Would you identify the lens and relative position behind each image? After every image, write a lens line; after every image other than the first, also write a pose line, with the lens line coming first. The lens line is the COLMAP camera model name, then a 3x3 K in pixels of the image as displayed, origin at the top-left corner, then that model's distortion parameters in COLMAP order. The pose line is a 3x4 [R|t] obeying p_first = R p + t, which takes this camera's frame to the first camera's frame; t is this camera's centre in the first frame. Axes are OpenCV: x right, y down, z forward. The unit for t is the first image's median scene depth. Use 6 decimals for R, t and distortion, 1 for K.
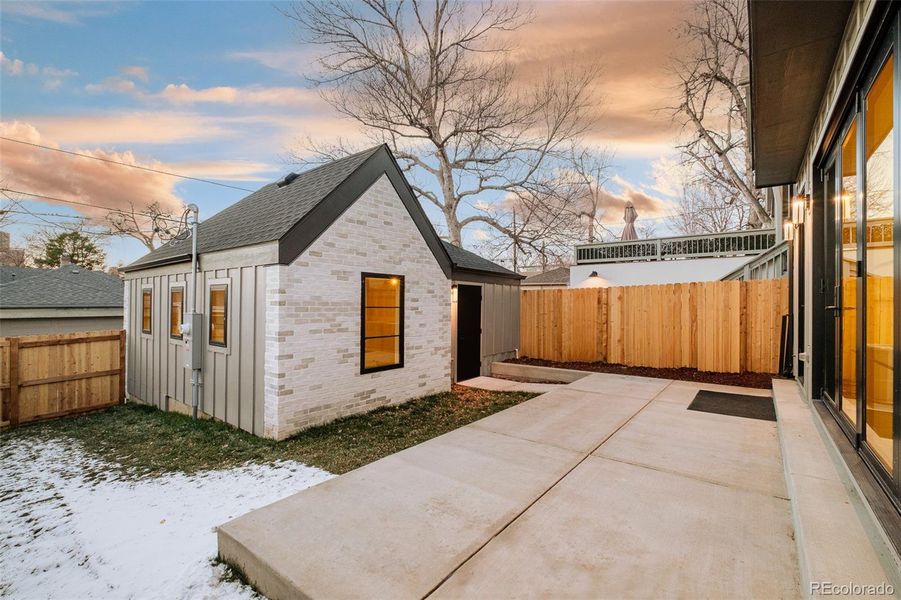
lens RADIAL K [[388.7, 0, 447.5], [0, 388.7, 296.7], [0, 0, 1]] dist [-0.003504, -0.000341]
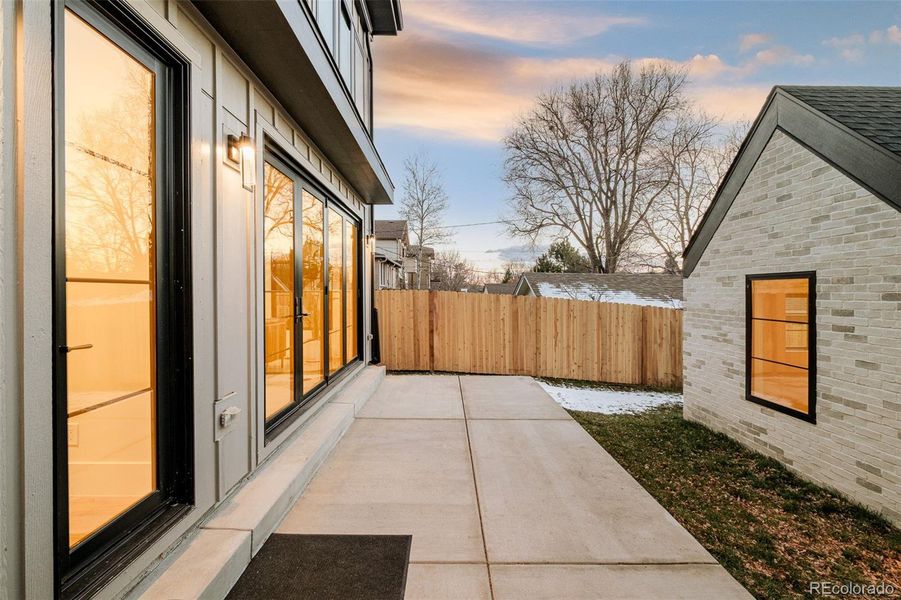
lens RADIAL K [[388.7, 0, 448.4], [0, 388.7, 296.8], [0, 0, 1]] dist [-0.003504, -0.000341]
pose [[-0.775768, -0.005782, -0.630992, 0.783688], [-0.001280, 0.999970, -0.007589, -0.010148], [0.631017, -0.005080, -0.775753, 1.239643]]
